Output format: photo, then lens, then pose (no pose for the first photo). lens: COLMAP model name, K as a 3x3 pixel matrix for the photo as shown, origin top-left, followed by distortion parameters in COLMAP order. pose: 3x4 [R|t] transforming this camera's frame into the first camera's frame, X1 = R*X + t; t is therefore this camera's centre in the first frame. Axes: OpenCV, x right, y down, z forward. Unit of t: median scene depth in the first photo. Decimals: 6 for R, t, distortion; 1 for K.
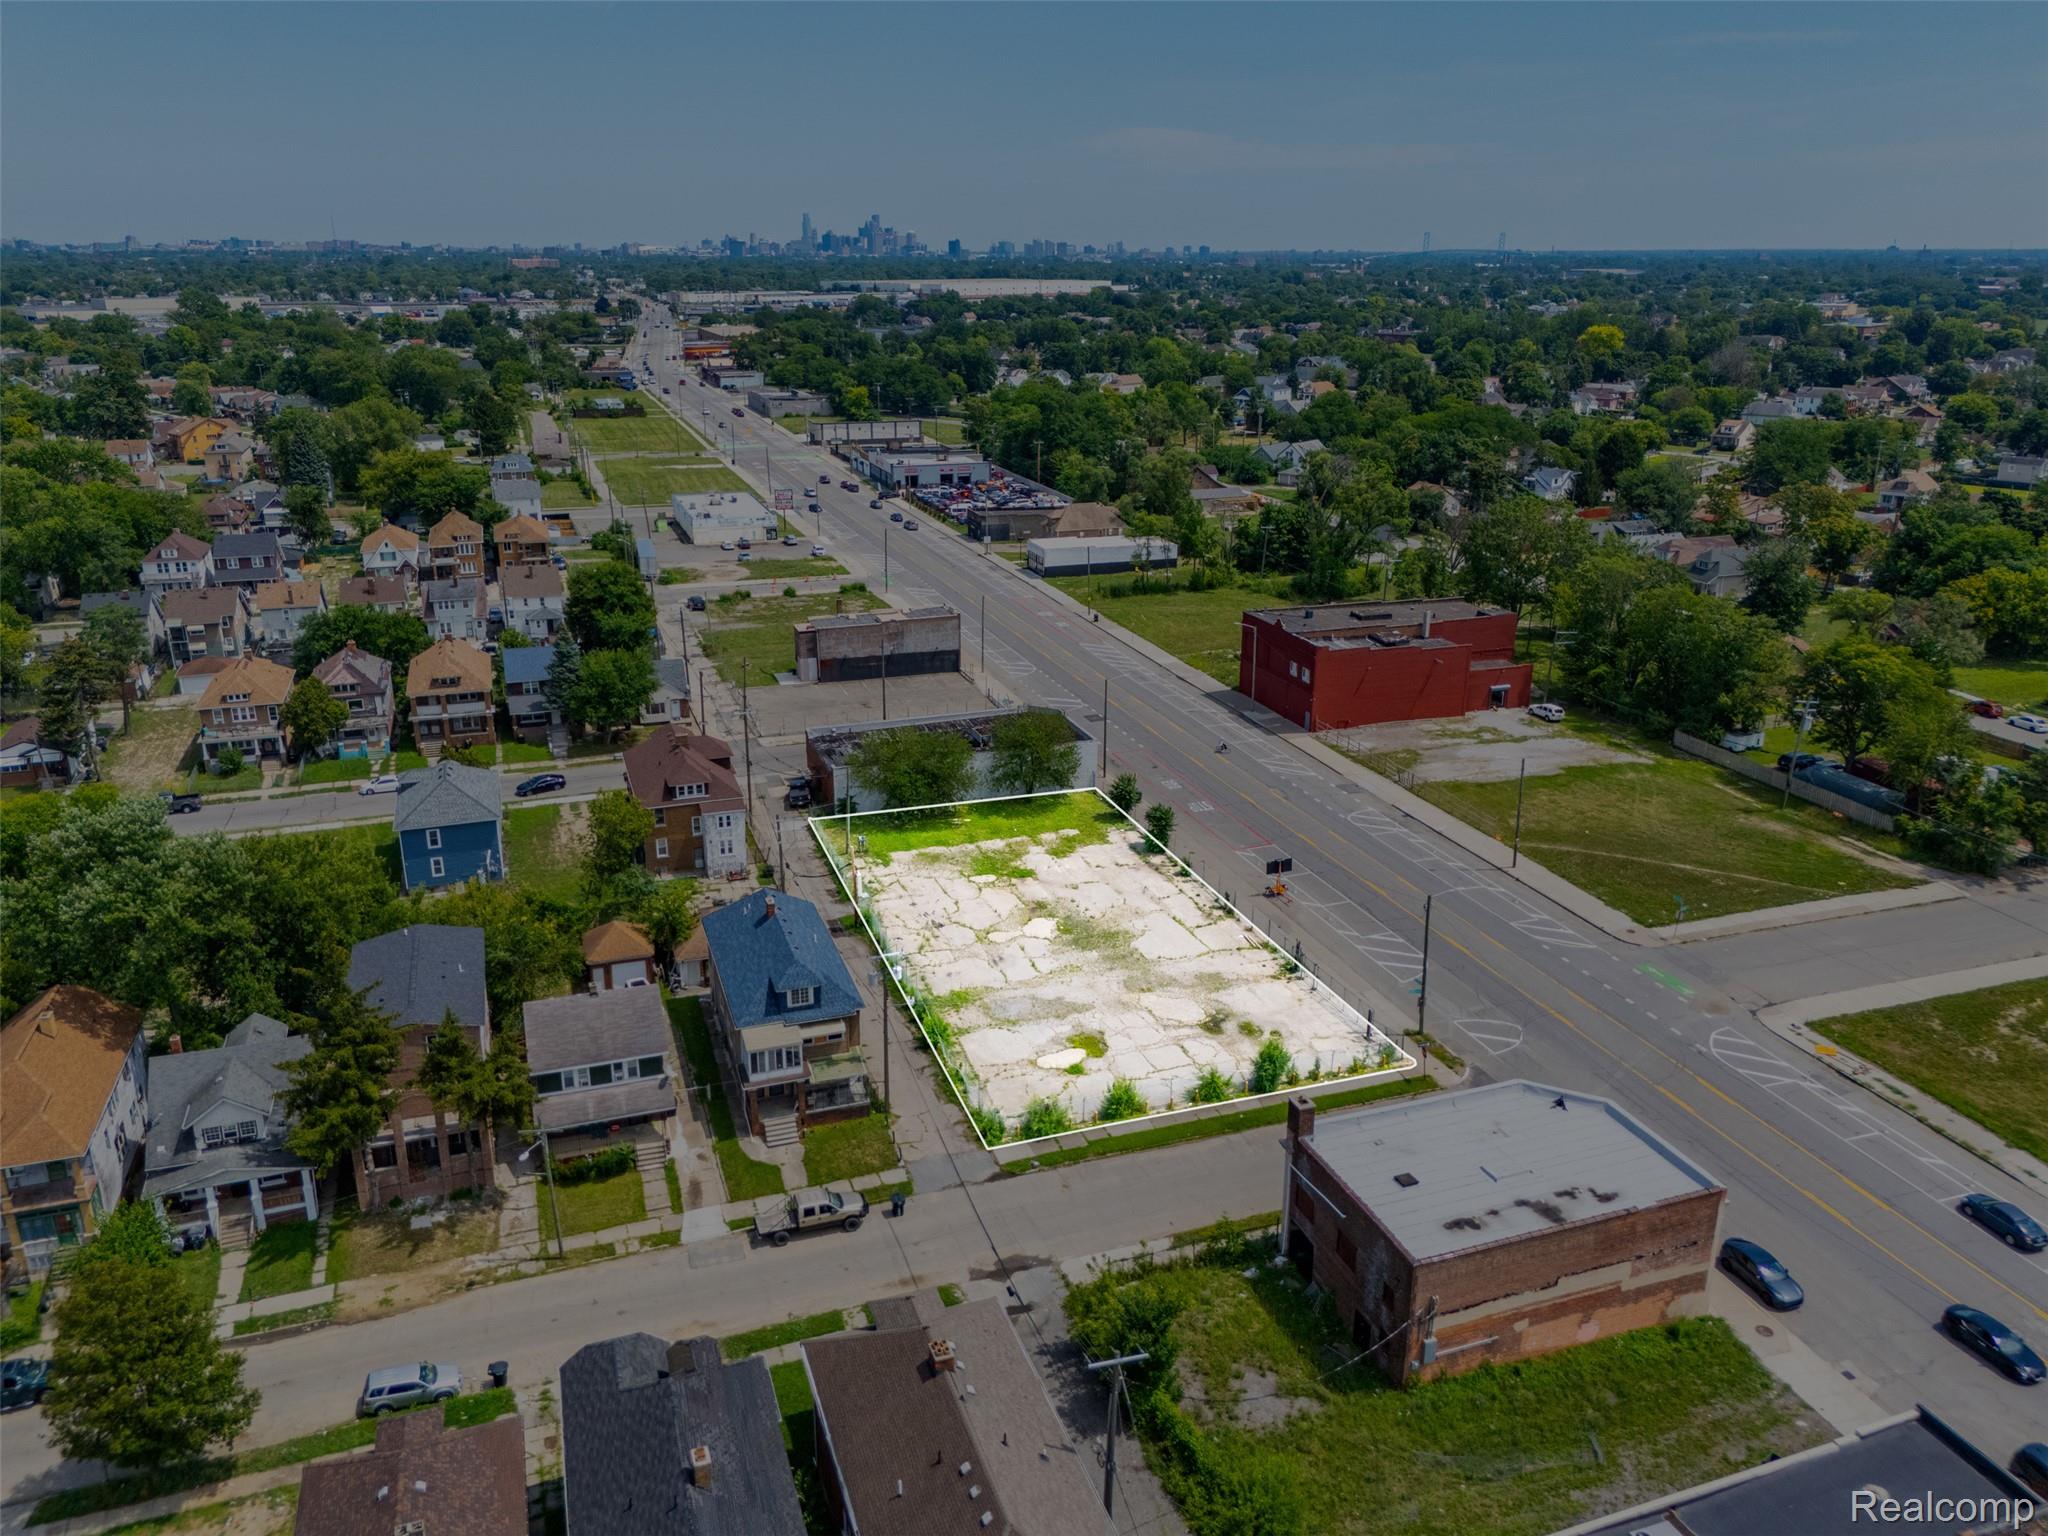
lens RADIAL K [[1507.5, 0, 1027.7], [0, 1507.5, 765.7], [0, 0, 1]] dist [0.086631, -0.099138]
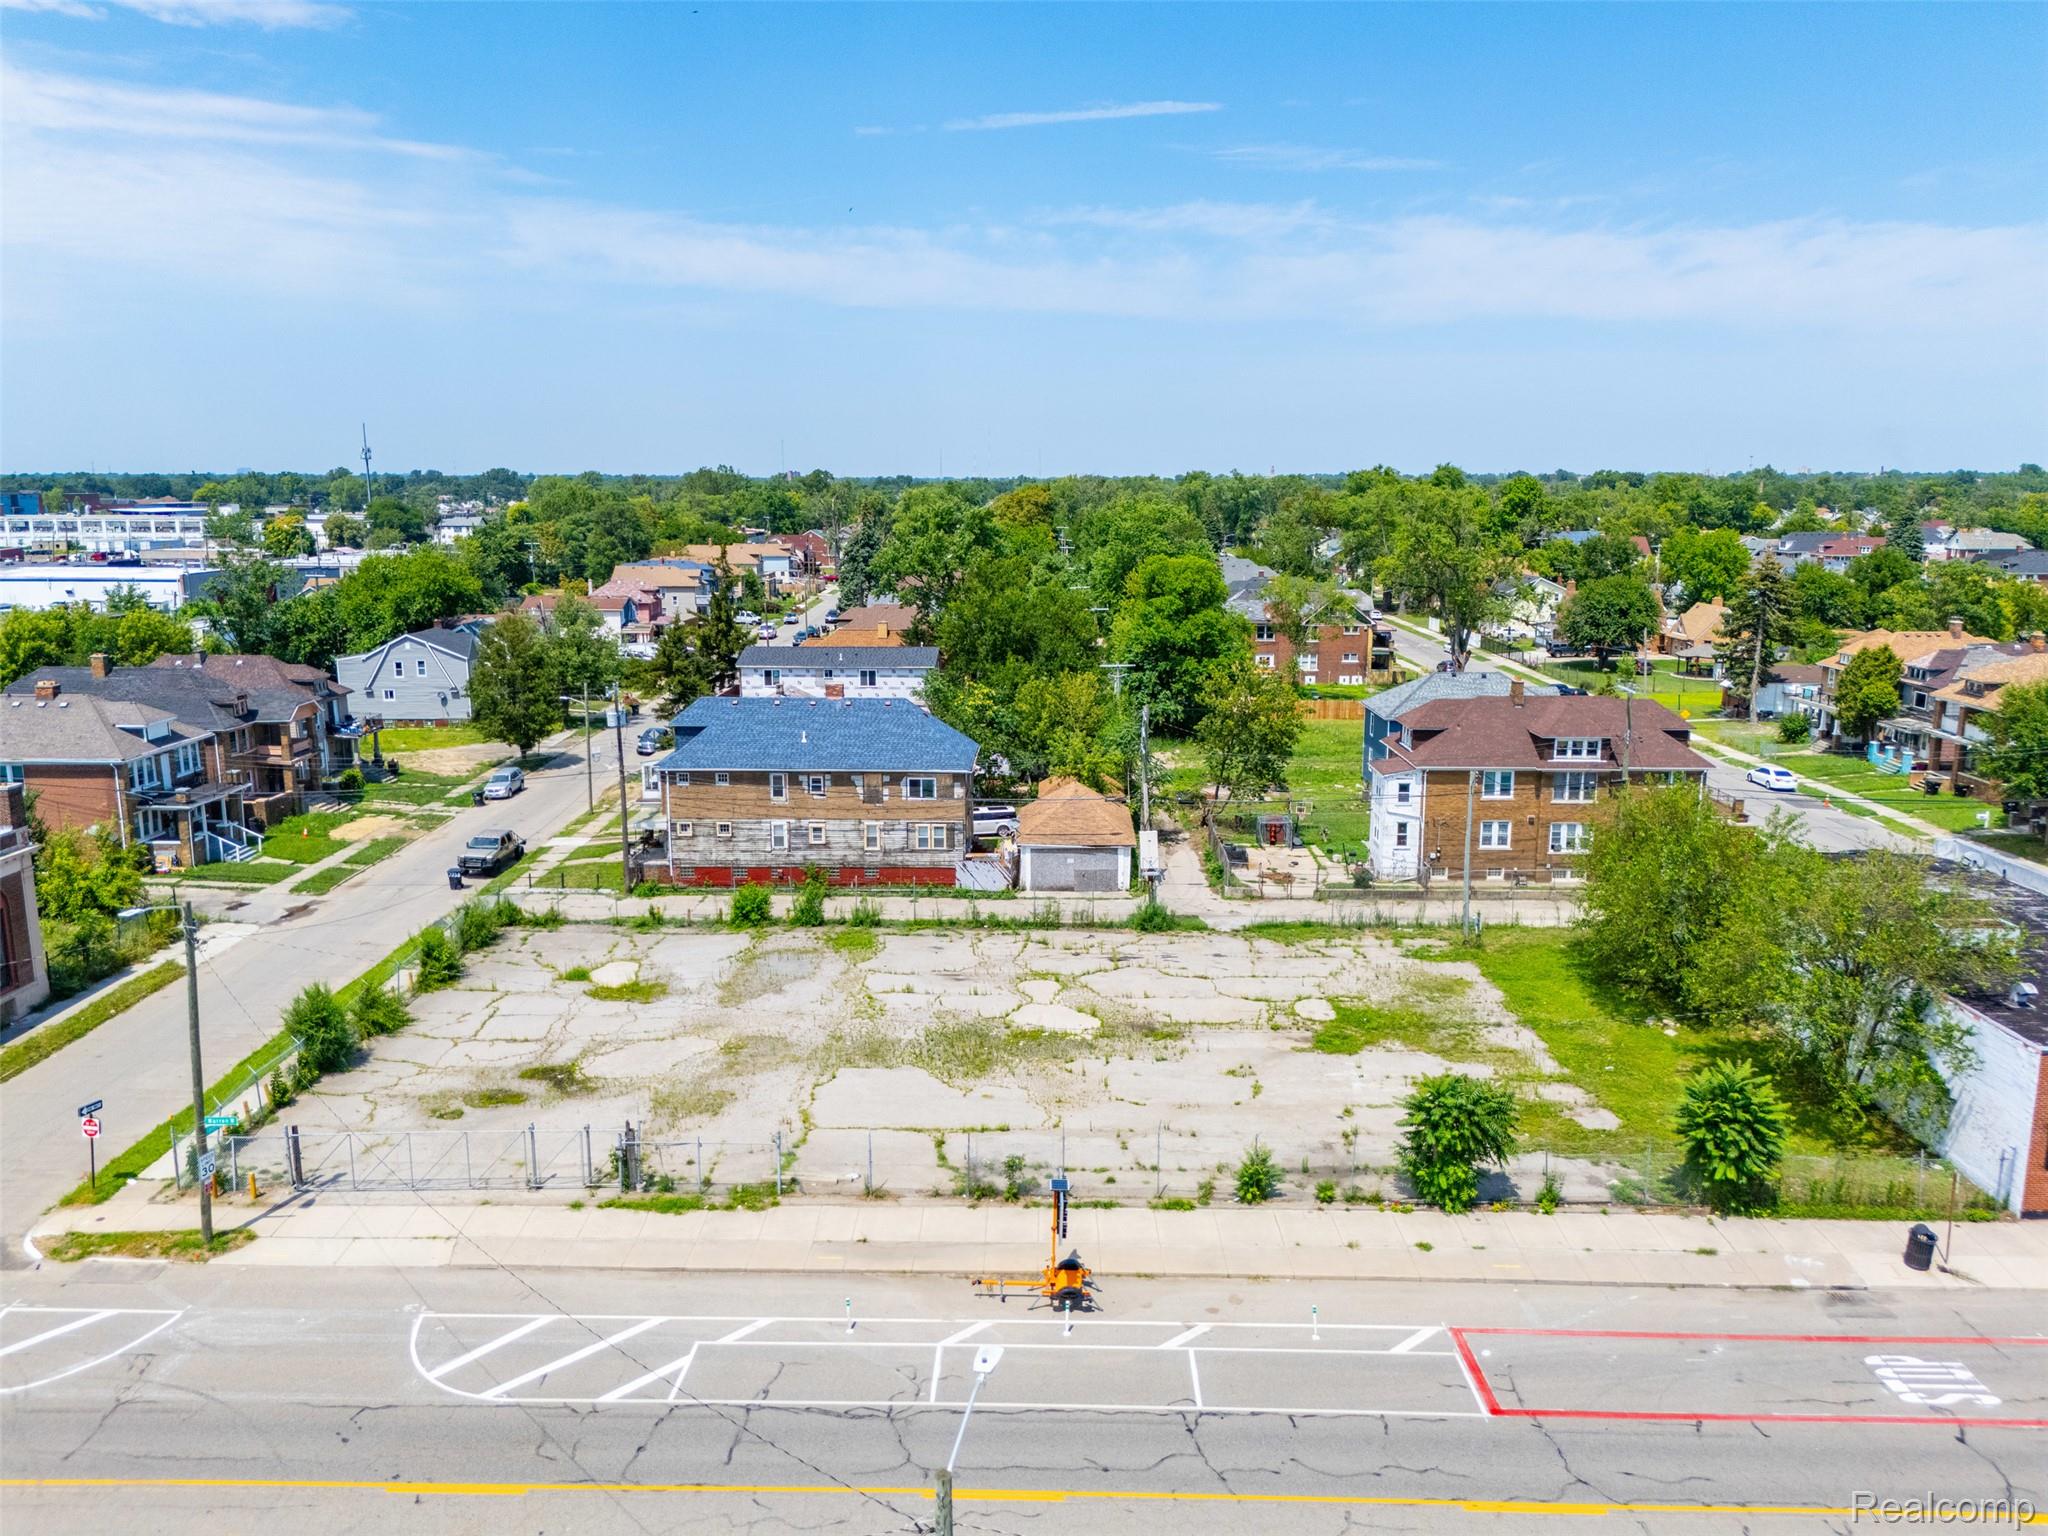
lens RADIAL K [[1507.5, 0, 1027.7], [0, 1507.5, 765.7], [0, 0, 1]] dist [0.086631, -0.099138]
pose [[-0.347474, 0.171996, -0.921780, 0.448935], [-0.303400, 0.909531, 0.284080, -0.109772], [0.887249, 0.378379, -0.263854, 1.032239]]
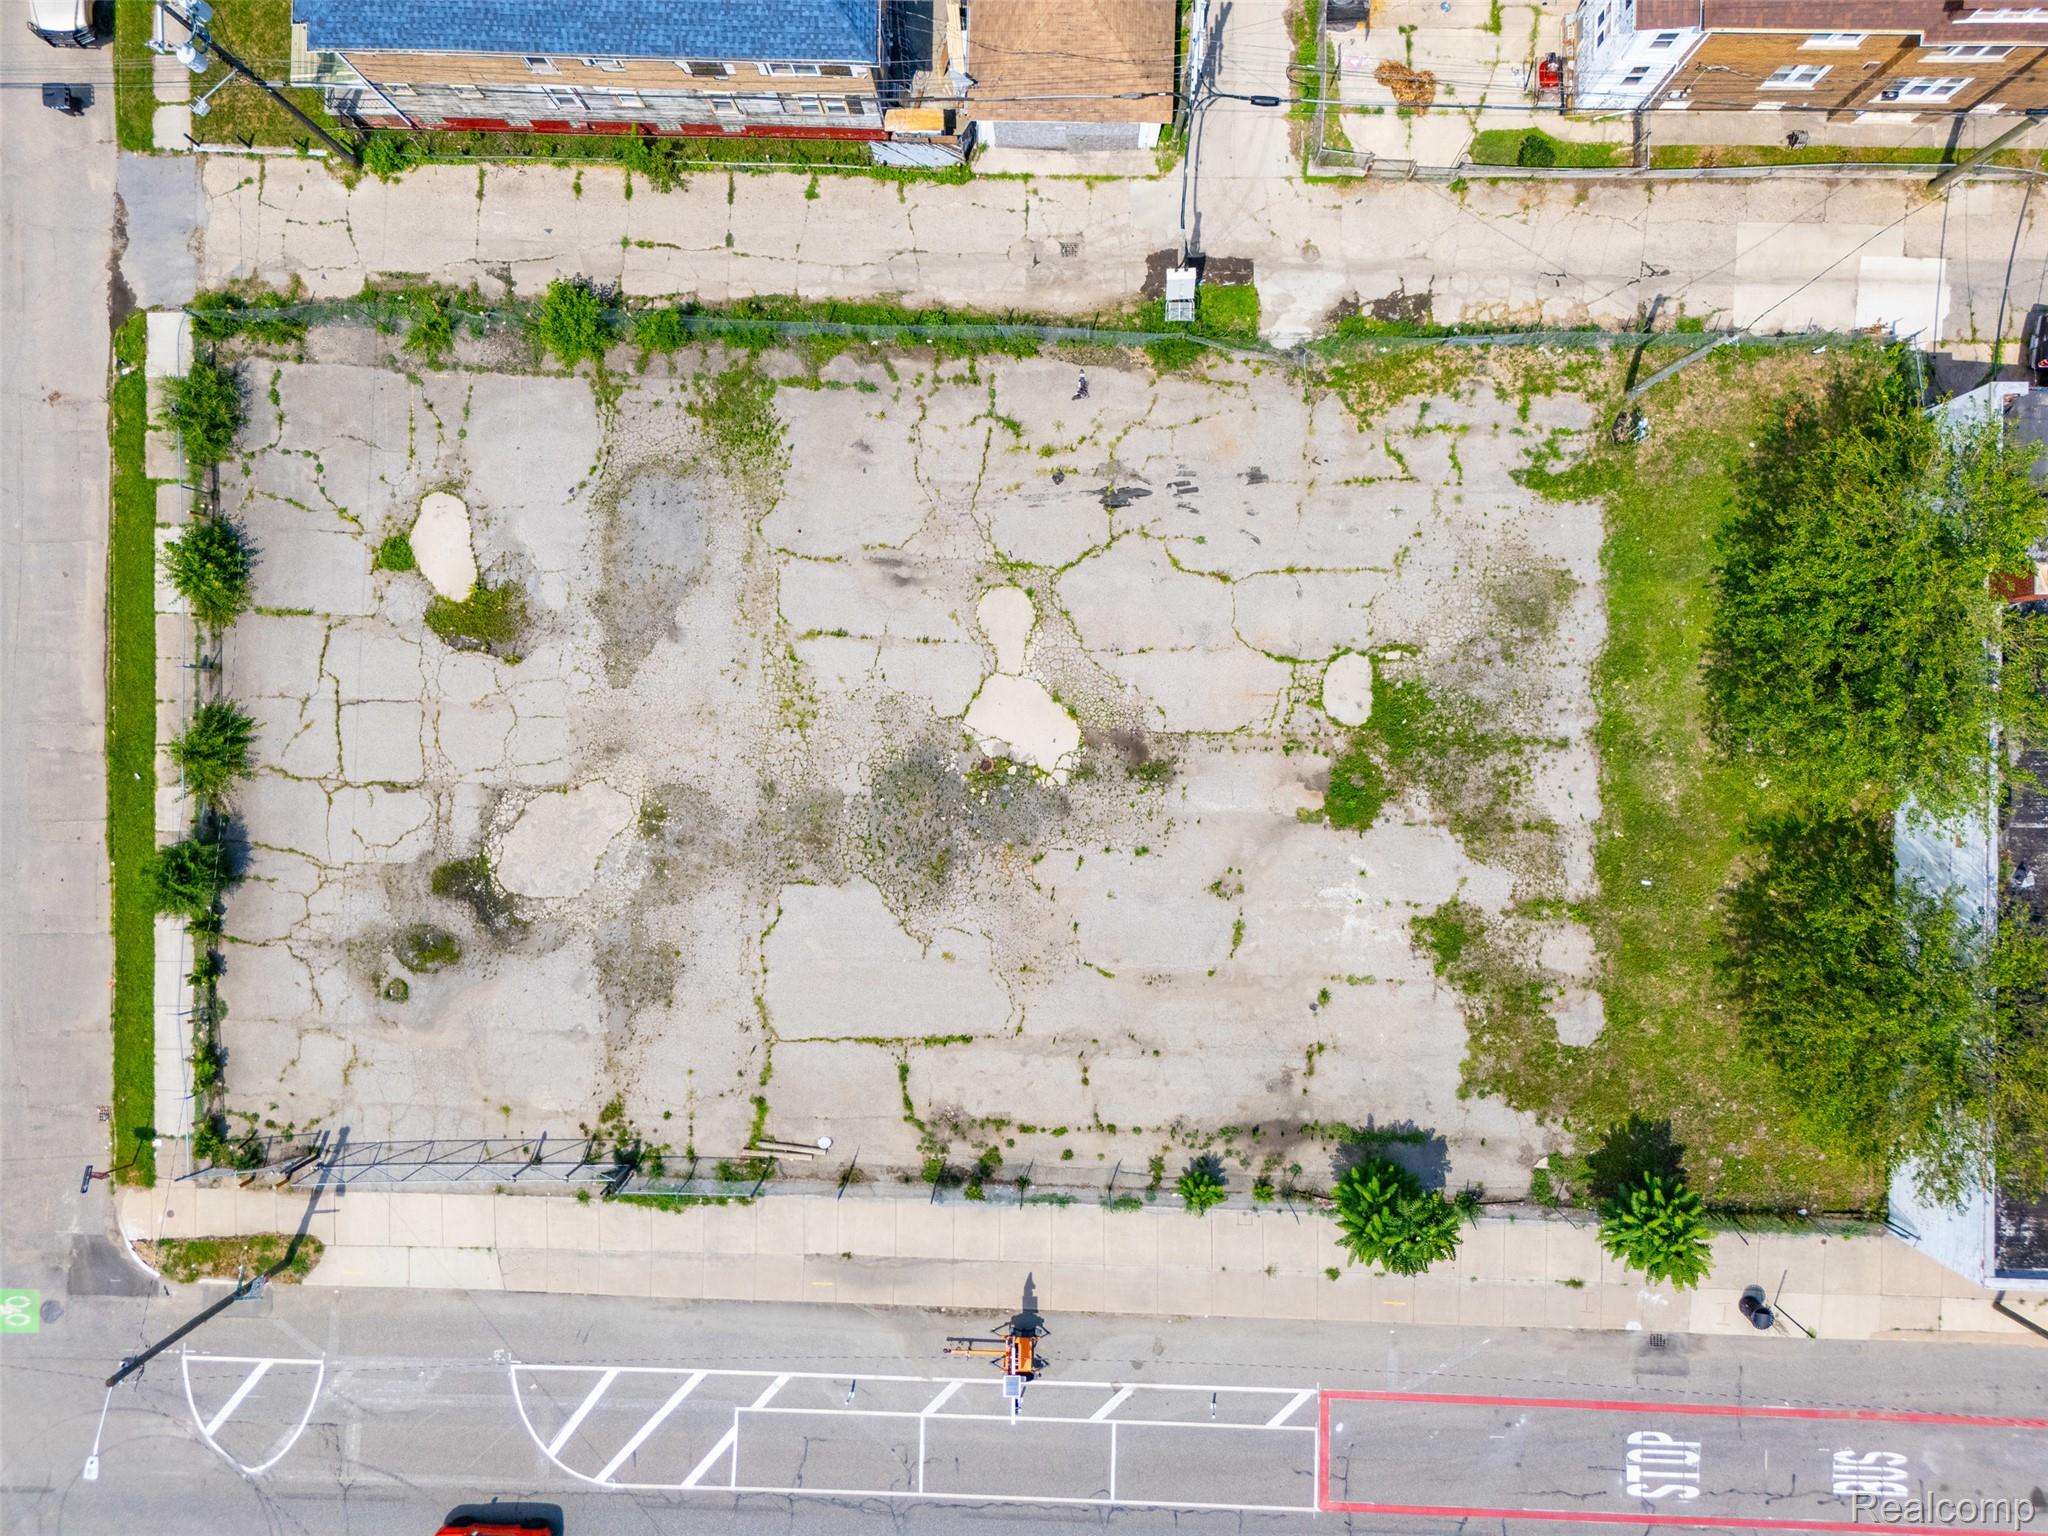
lens RADIAL K [[1507.5, 0, 1027.7], [0, 1507.5, 765.7], [0, 0, 1]] dist [0.086631, -0.099138]
pose [[-0.349047, 0.937042, 0.010866, 0.014388], [-0.279408, -0.115133, 0.953245, -0.283524], [0.894482, 0.329691, 0.302004, 0.825059]]
